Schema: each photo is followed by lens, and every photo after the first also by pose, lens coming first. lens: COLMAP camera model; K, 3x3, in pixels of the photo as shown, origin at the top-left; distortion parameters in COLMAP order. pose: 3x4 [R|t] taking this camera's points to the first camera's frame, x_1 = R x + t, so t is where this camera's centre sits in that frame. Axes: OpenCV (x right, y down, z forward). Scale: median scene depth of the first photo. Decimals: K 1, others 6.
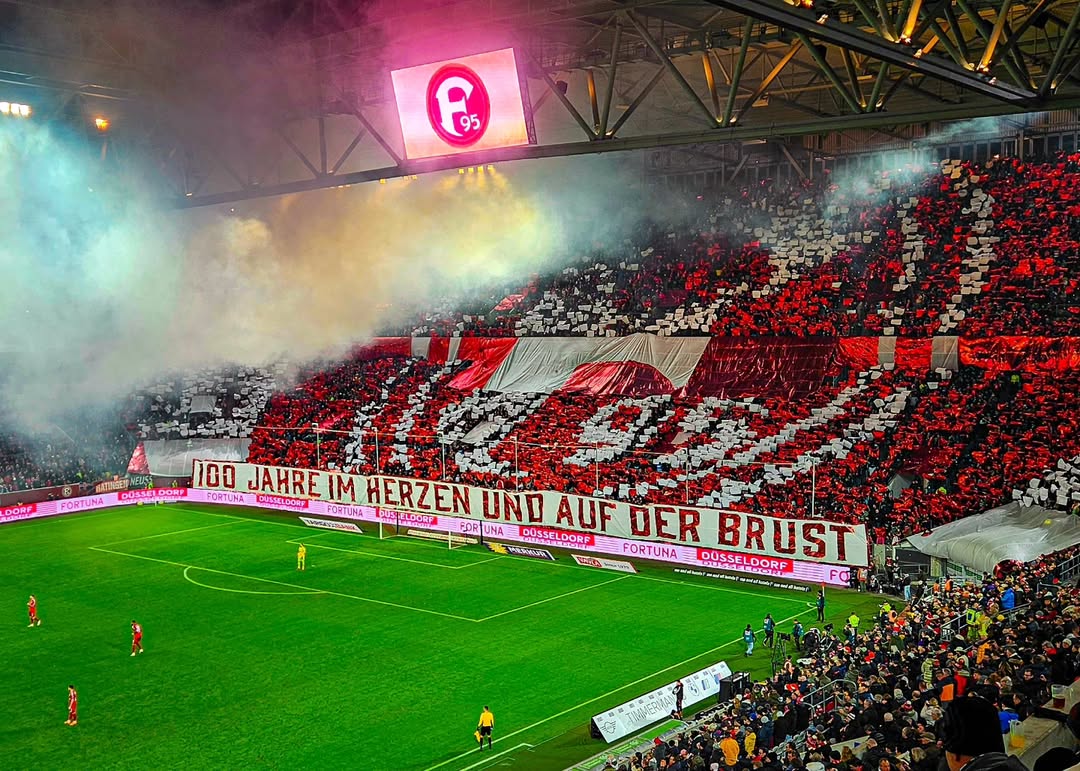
lens RADIAL K [[1308.7, 0, 438.9], [0, 1308.7, 417.1], [0, 0, 1]] dist [0.090417, 0.000000]
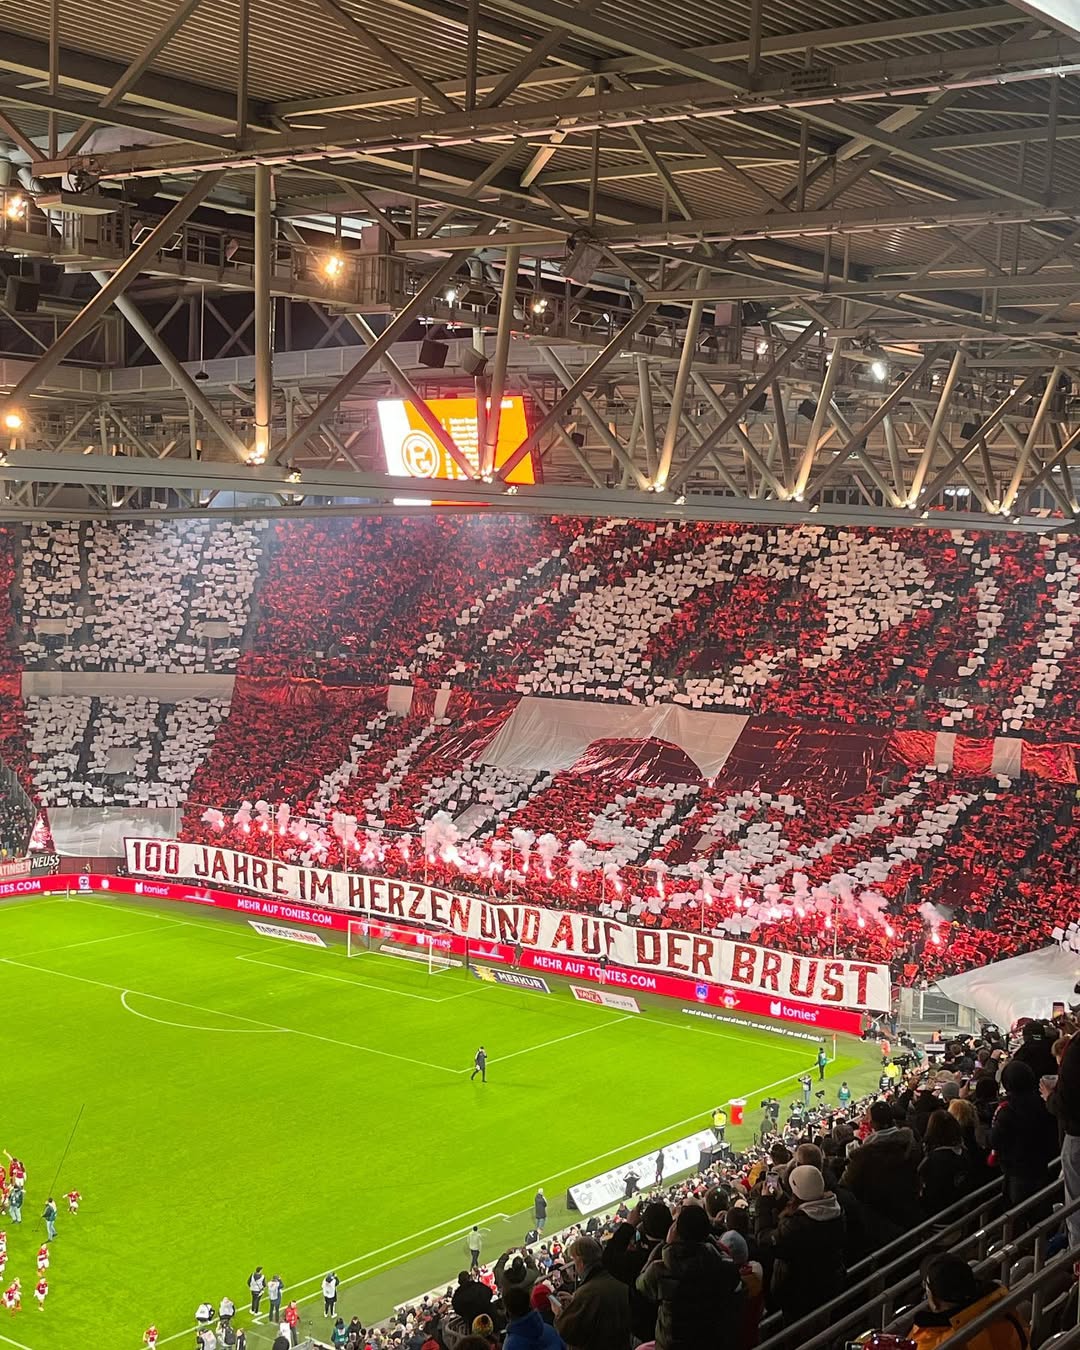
lens RADIAL K [[1953.9, 0, 525.5], [0, 1953.9, 723.1], [0, 0, 1]] dist [0.148334, 0.000000]
pose [[0.997797, 0.031677, 0.058282, -0.009028], [-0.032687, 0.999330, 0.016460, -0.083871], [-0.057721, -0.018329, 0.998164, -0.276606]]
